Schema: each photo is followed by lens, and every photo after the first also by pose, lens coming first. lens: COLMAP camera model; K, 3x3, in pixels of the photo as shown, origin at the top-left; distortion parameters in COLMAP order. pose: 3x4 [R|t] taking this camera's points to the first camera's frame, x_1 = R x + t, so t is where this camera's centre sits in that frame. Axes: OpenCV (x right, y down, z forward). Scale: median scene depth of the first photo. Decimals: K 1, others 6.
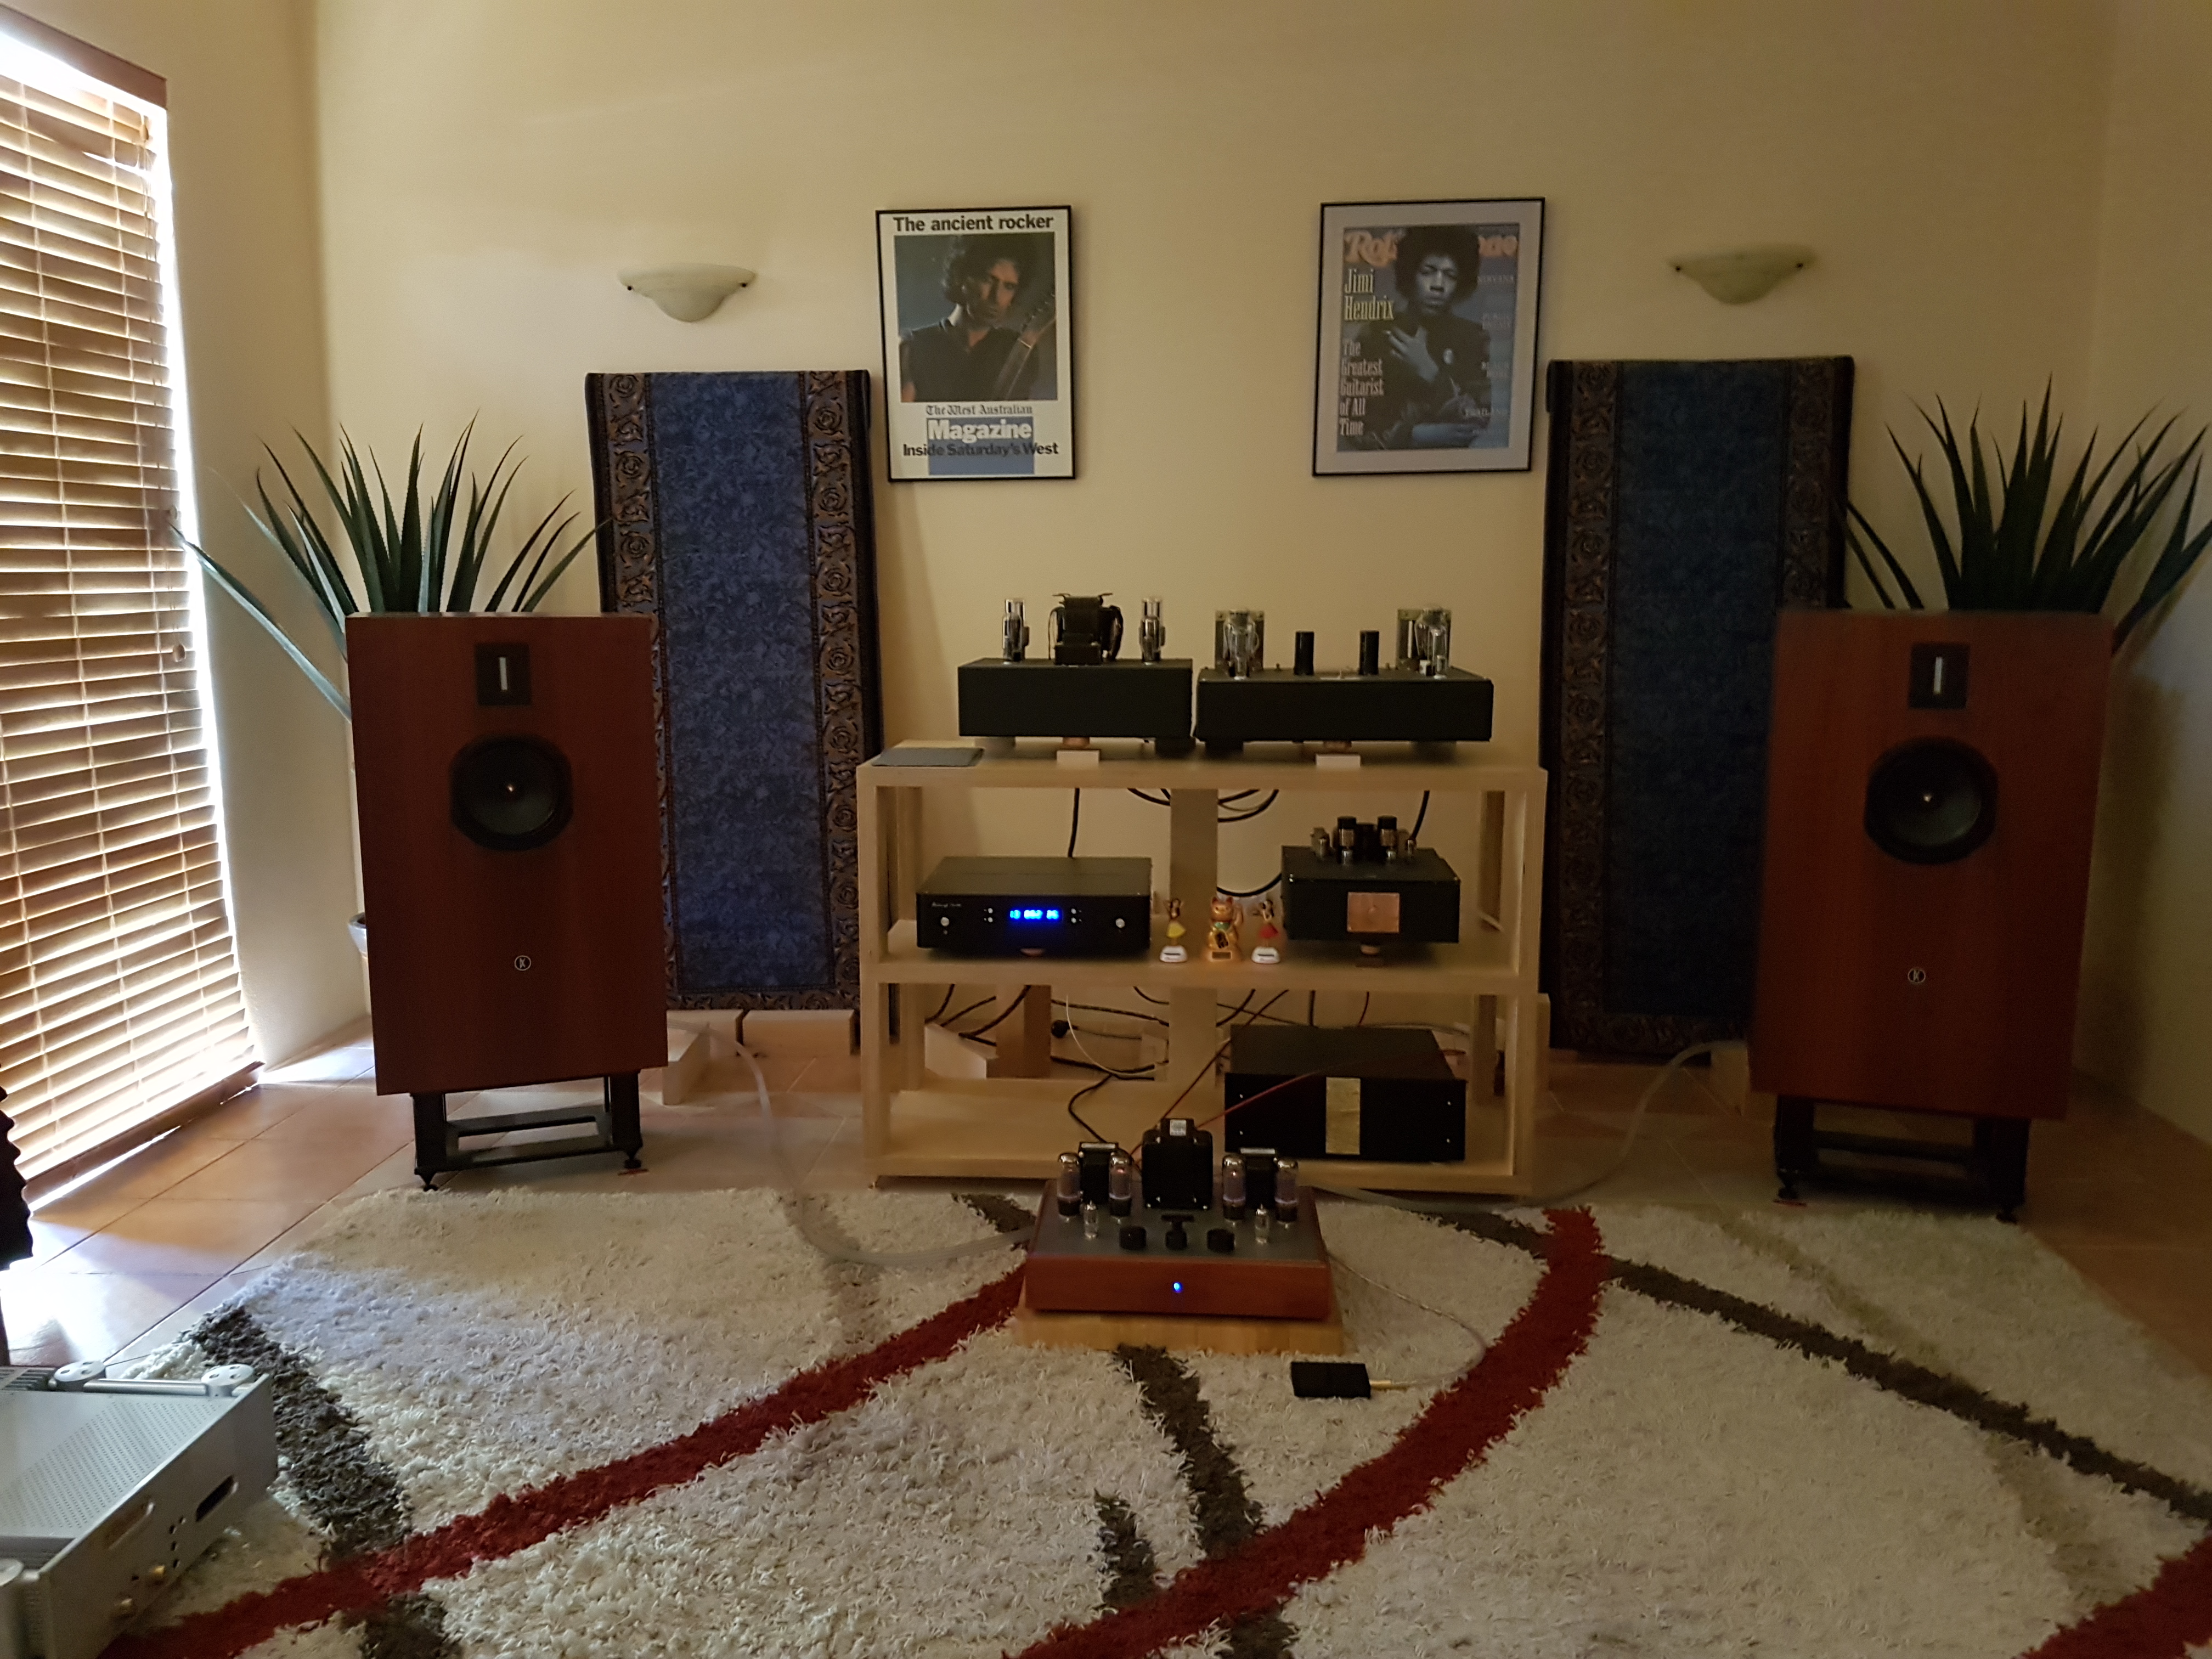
lens RADIAL K [[1674.6, 0, 1106.0], [0, 1674.6, 829.5], [0, 0, 1]] dist [0.296923, 0.000062]
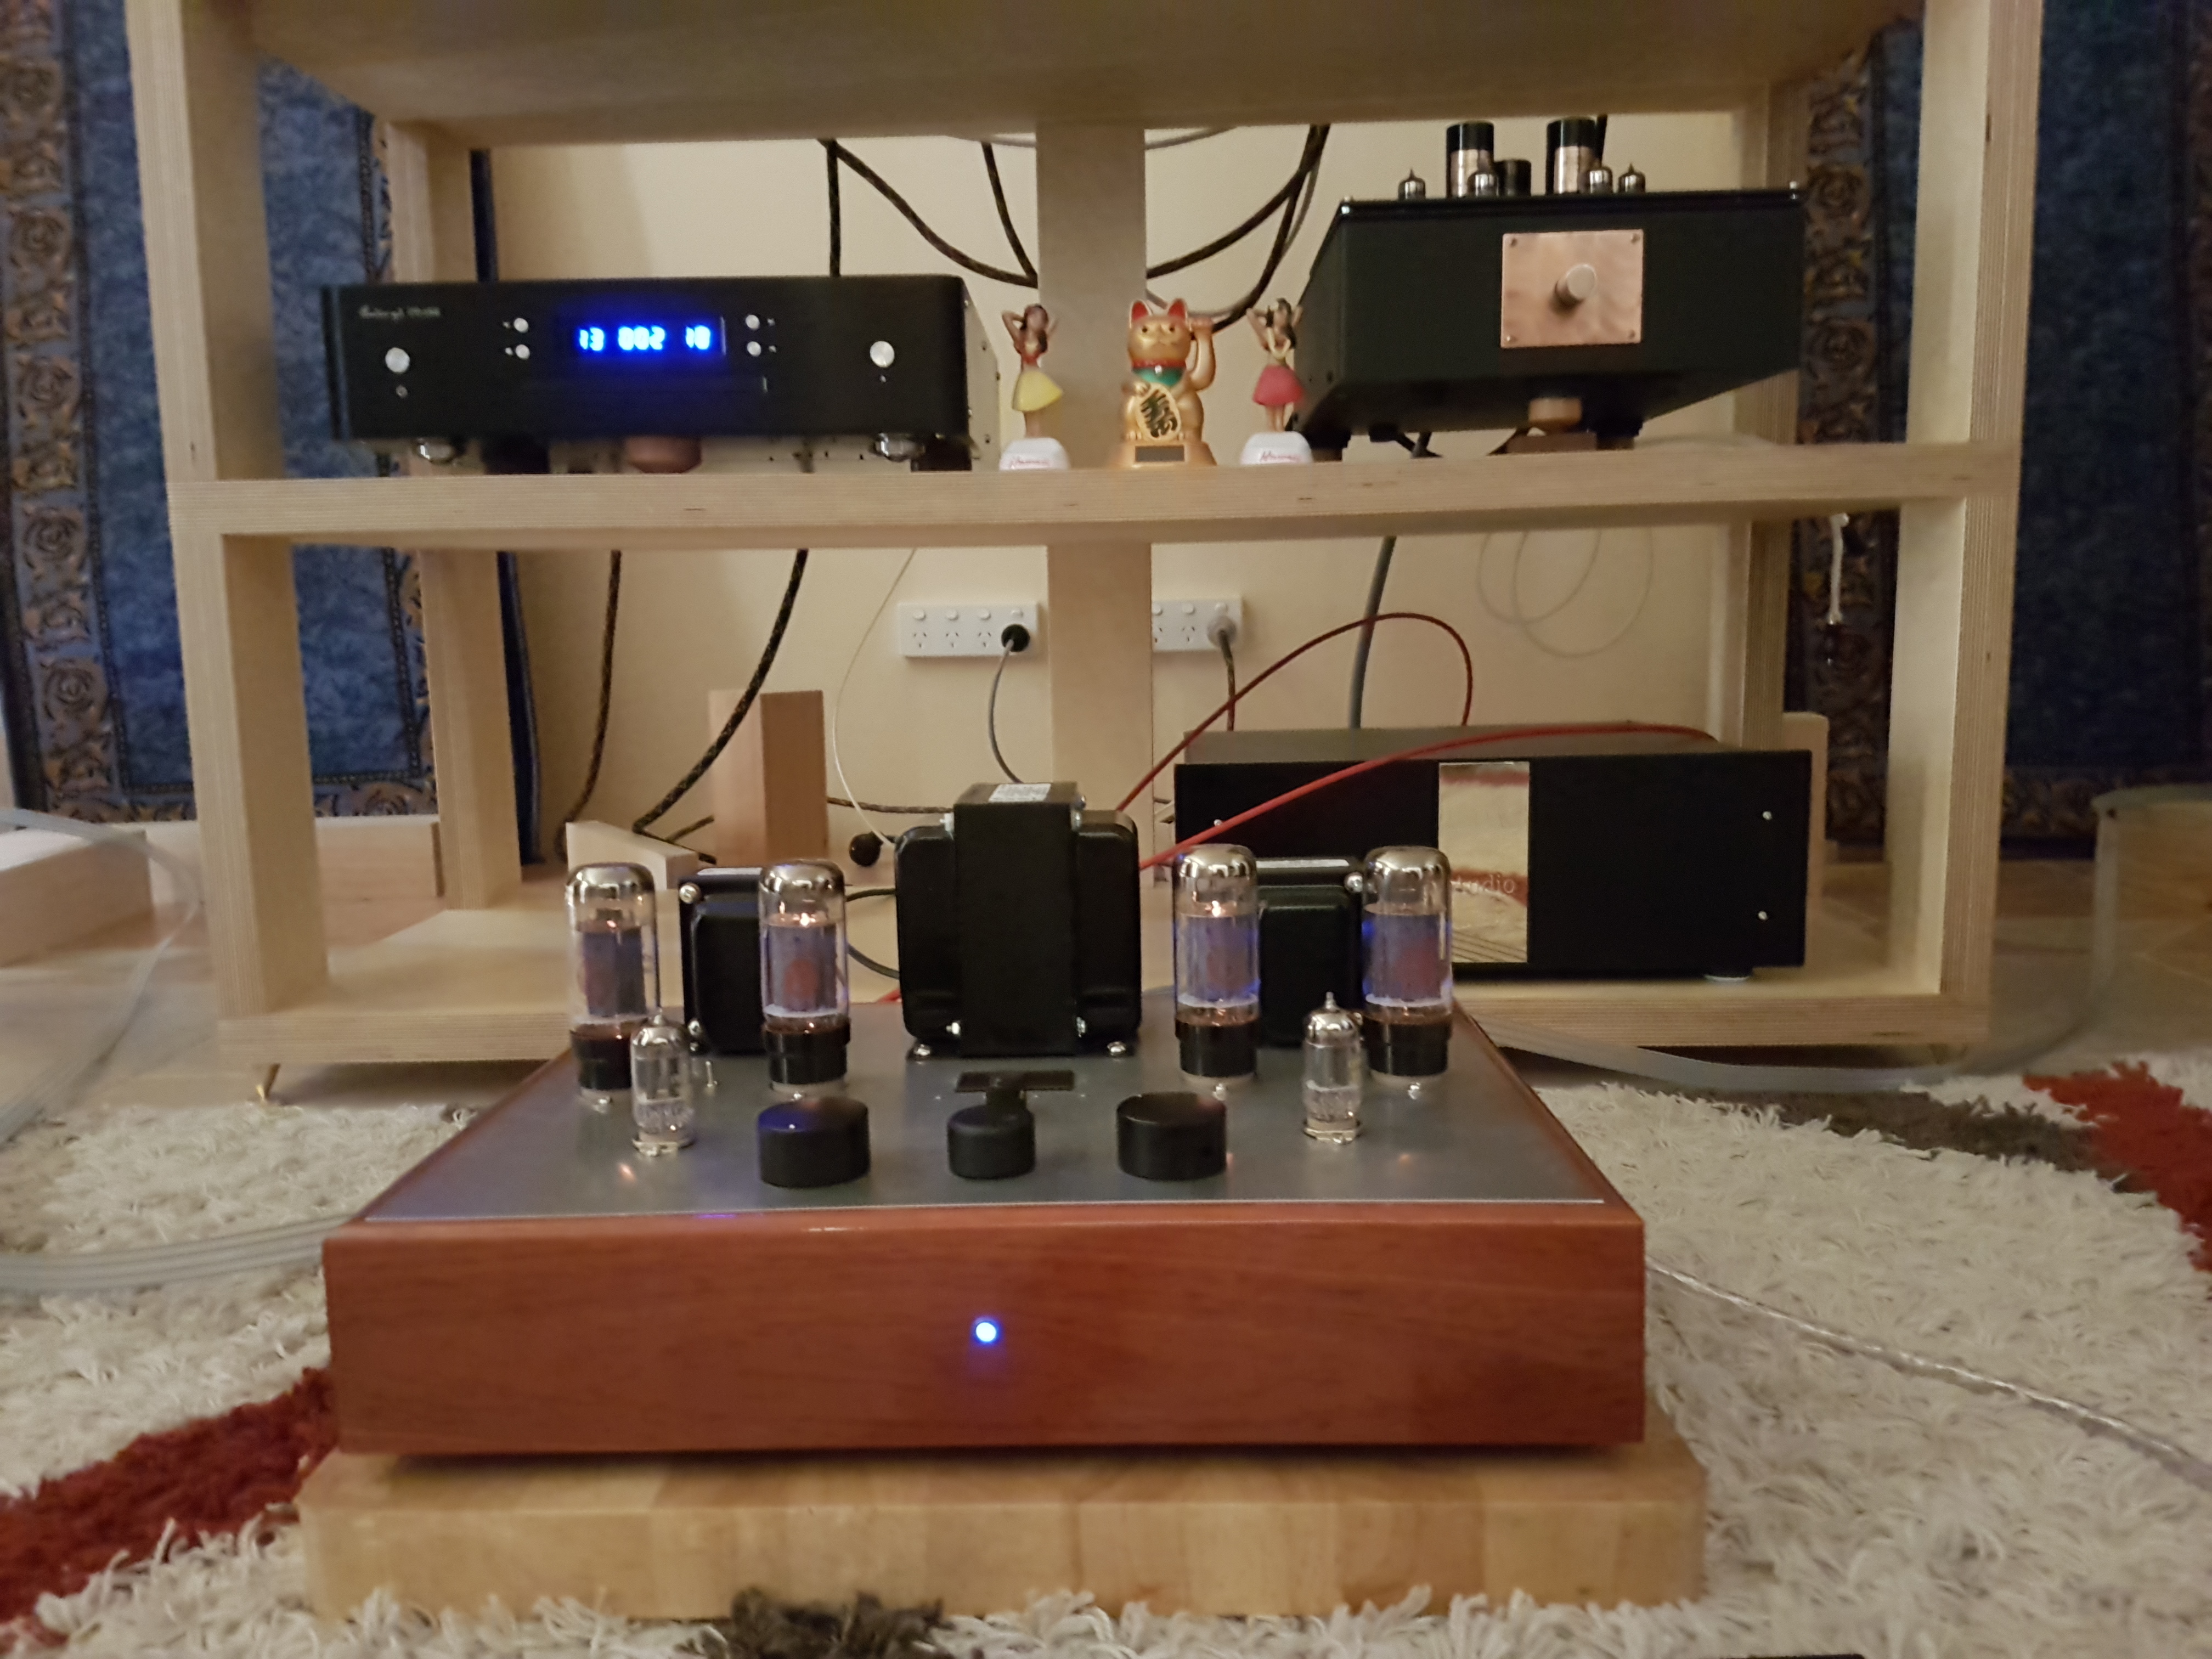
lens RADIAL K [[1610.1, 0, 1106.0], [0, 1610.1, 829.5], [0, 0, 1]] dist [0.127518, -0.158763]
pose [[0.999146, -0.023794, 0.033788, 0.042687], [0.024830, 0.999224, -0.030573, 0.170643], [-0.033034, 0.031385, 0.998961, 0.642808]]
